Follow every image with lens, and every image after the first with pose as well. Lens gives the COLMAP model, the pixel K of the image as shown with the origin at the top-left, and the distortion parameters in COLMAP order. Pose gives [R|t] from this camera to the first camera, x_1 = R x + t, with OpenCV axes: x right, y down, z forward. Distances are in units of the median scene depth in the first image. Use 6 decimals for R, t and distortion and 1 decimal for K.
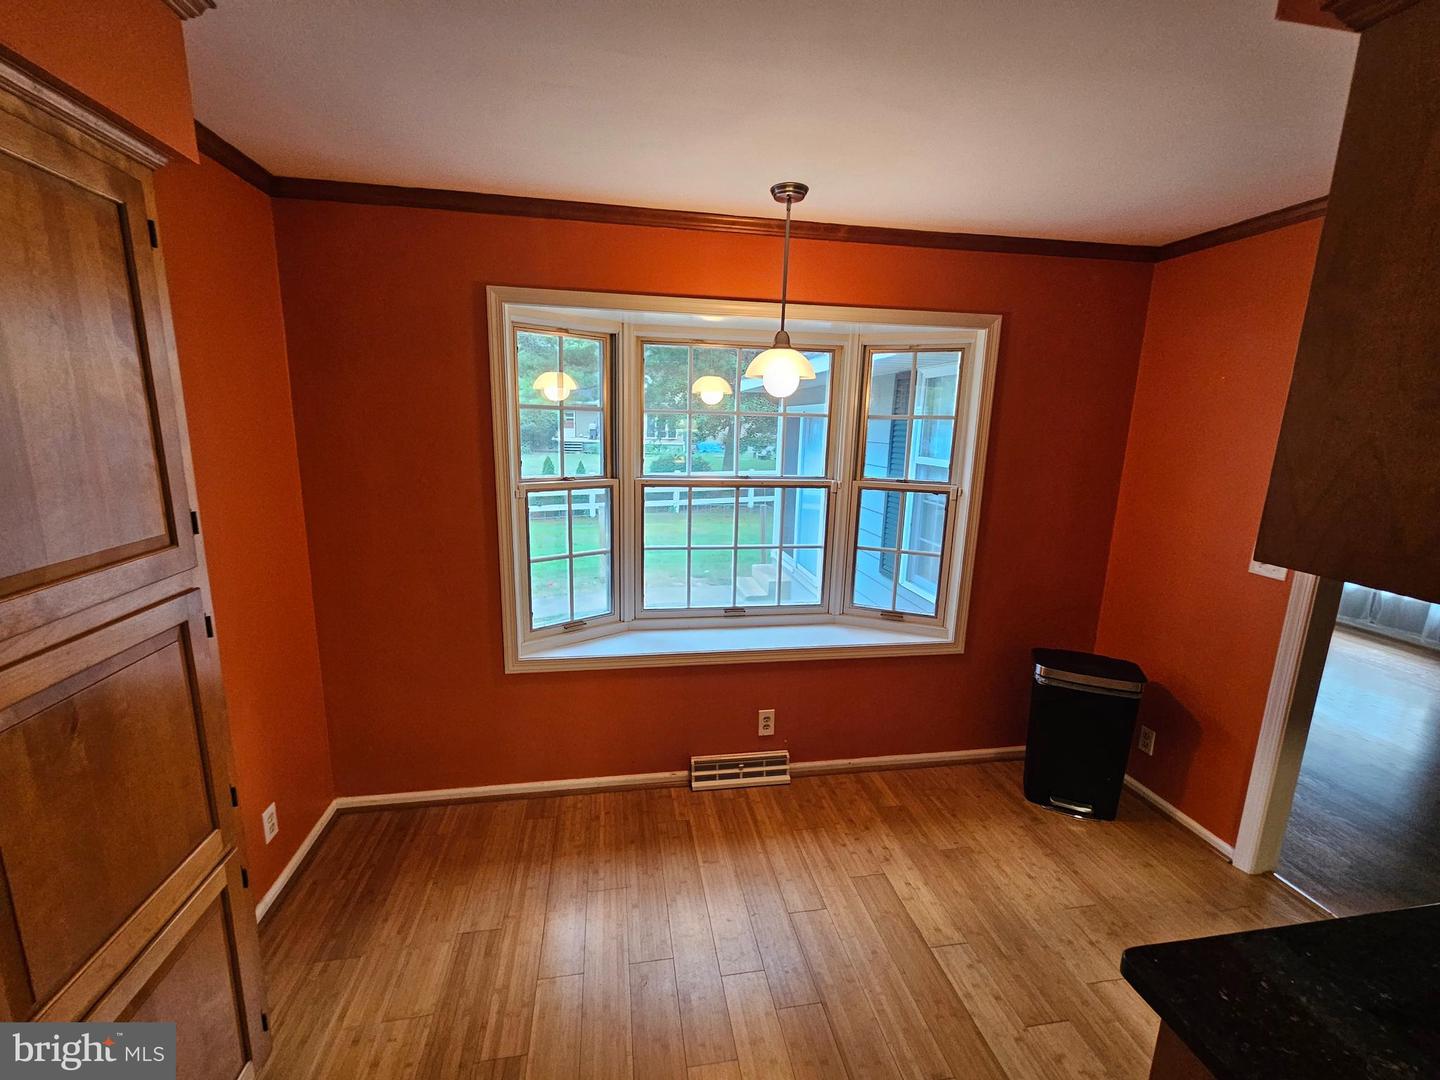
lens RADIAL K [[593.4, 0, 711.6], [0, 593.4, 535.8], [0, 0, 1]] dist [-0.000781, 0.000537]
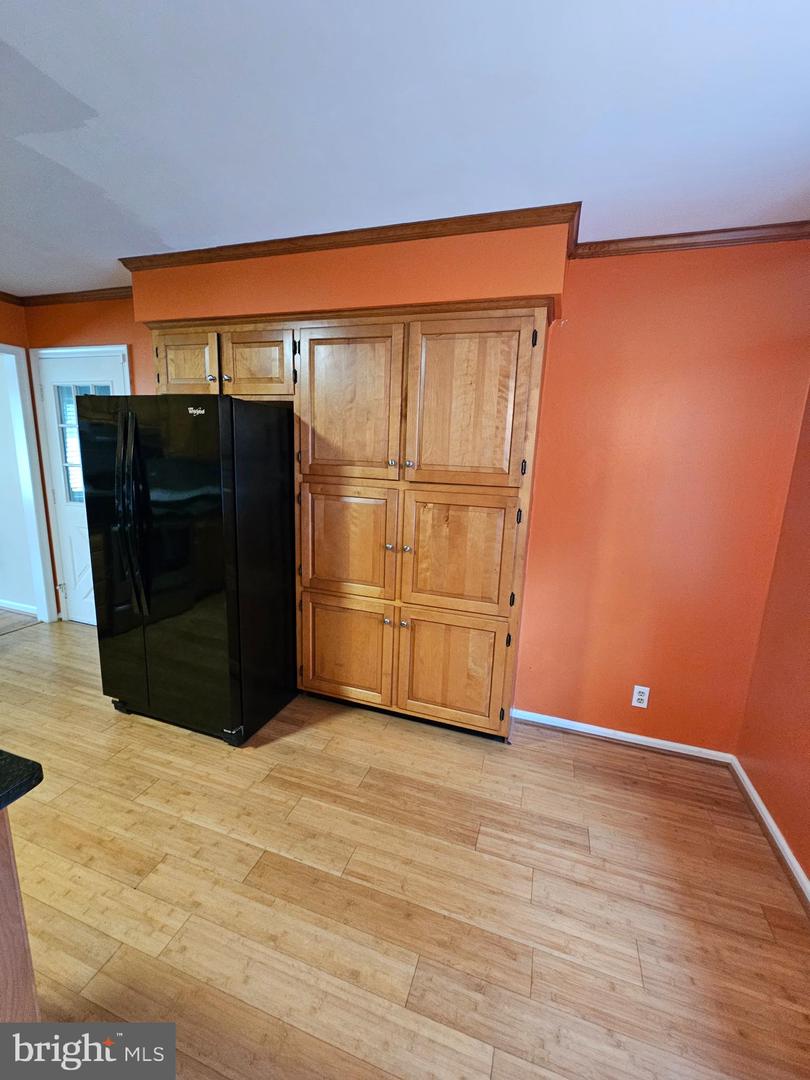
lens RADIAL K [[443.5, 0, 409.1], [0, 443.5, 536.6], [0, 0, 1]] dist [-0.000107, -0.001208]
pose [[-0.472570, 0.131578, -0.871415, 0.378421], [-0.213694, 0.942175, 0.258149, -0.055620], [0.854993, 0.308210, -0.417126, 0.673043]]
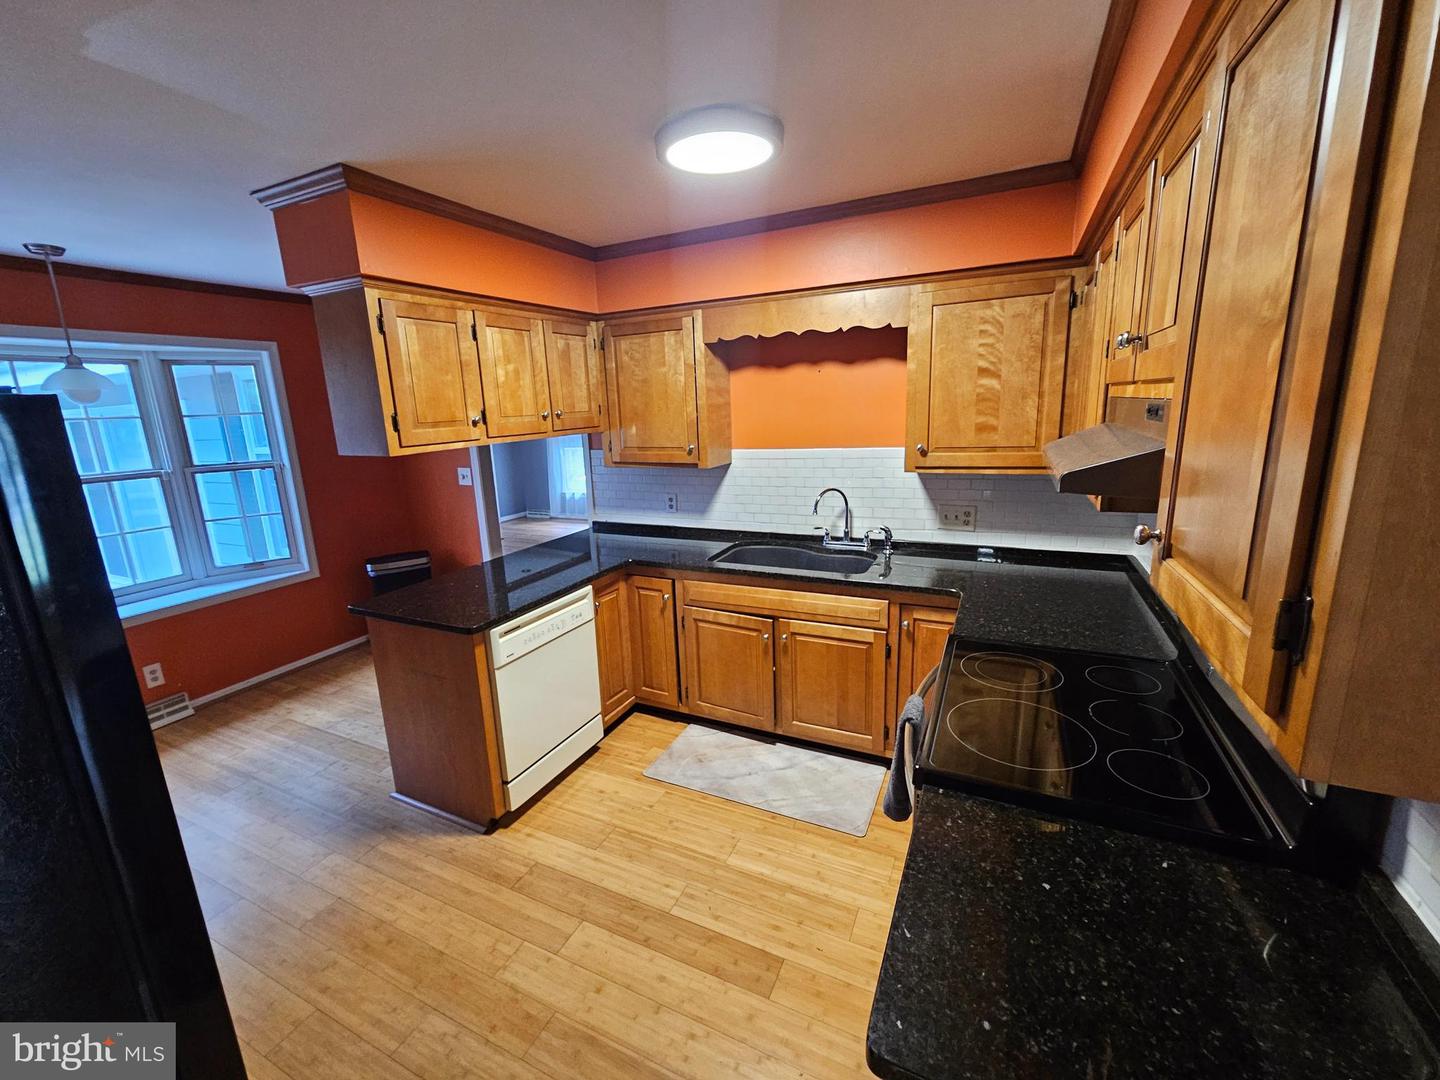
lens RADIAL K [[593.4, 0, 711.6], [0, 593.4, 535.8], [0, 0, 1]] dist [-0.000781, 0.000537]
pose [[0.580989, -0.218263, 0.784100, -0.145881], [0.207333, 0.971280, 0.116740, 0.150515], [-0.787061, 0.094745, 0.609556, -0.716388]]
